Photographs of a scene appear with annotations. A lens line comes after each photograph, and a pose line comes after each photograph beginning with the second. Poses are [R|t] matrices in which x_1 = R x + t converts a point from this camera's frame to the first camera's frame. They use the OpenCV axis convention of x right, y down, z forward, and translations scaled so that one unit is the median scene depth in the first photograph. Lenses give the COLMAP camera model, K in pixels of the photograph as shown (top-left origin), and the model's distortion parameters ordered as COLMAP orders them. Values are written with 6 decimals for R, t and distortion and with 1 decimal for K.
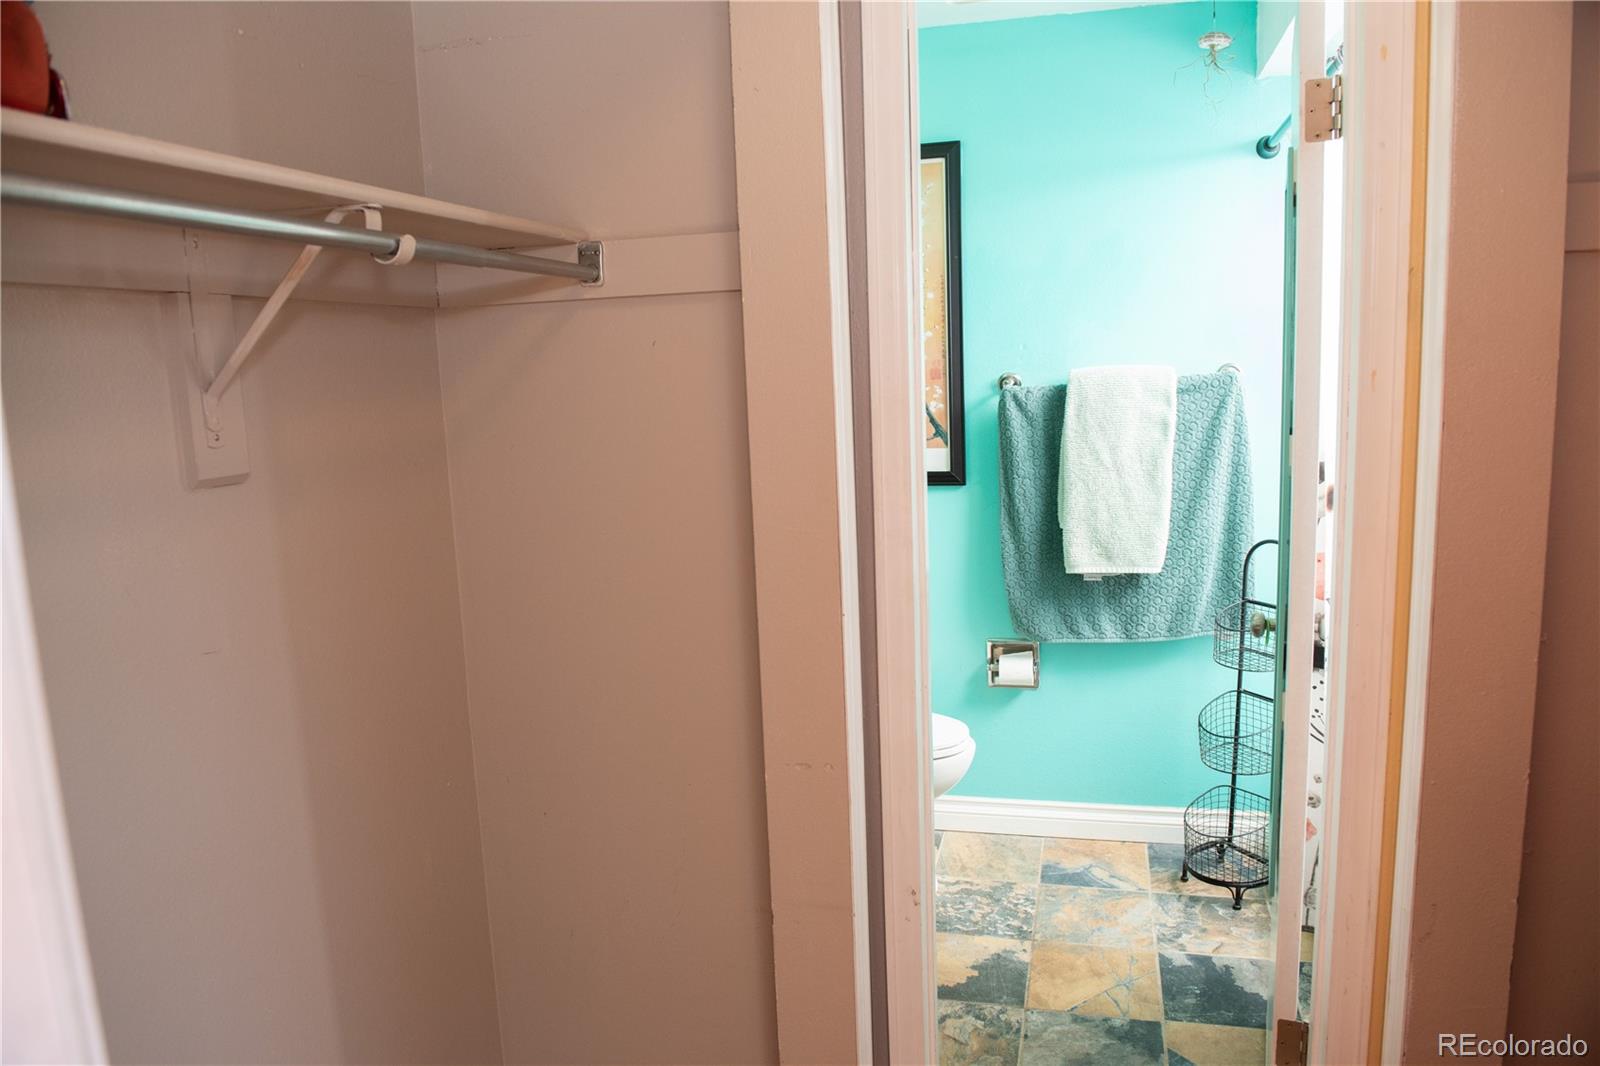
lens RADIAL K [[1101.5, 0, 802.9], [0, 1101.5, 534.1], [0, 0, 1]] dist [-0.046811, -0.005592]
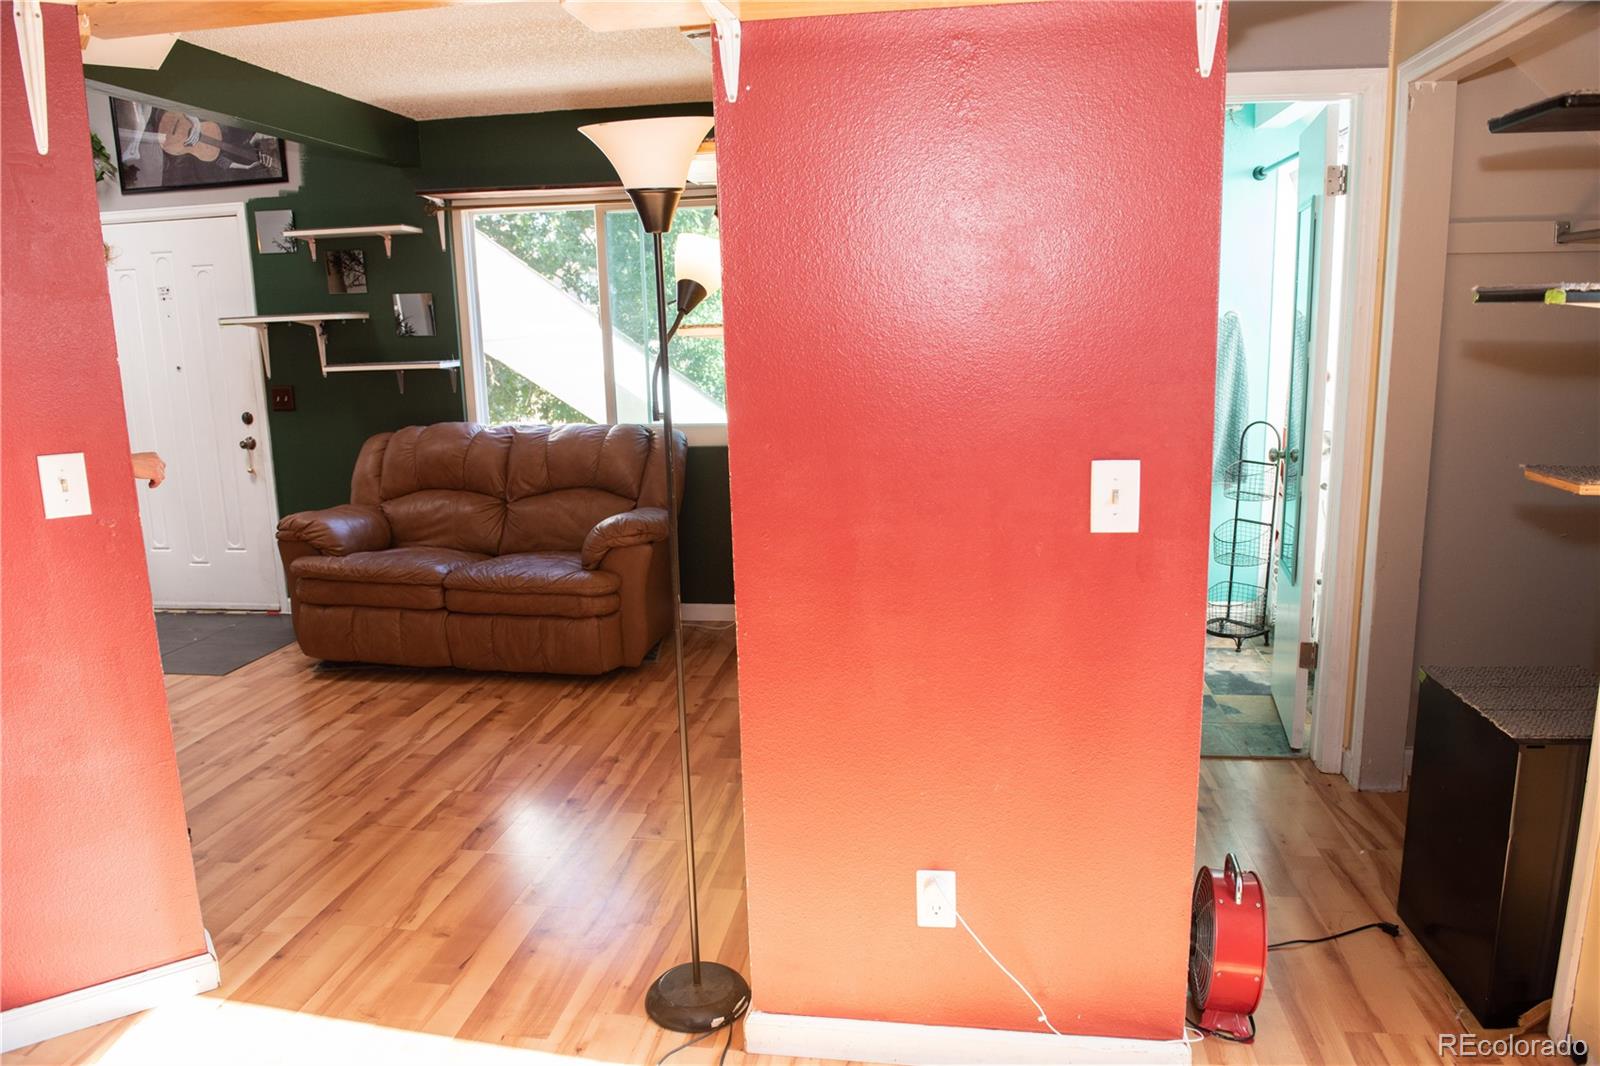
lens RADIAL K [[1101.5, 0, 802.6], [0, 1101.5, 534.3], [0, 0, 1]] dist [-0.046811, -0.005592]
pose [[0.994418, -0.007699, 0.105234, -0.407689], [0.003728, 0.999275, 0.037881, 0.108472], [-0.105449, -0.037278, 0.993726, -0.526547]]
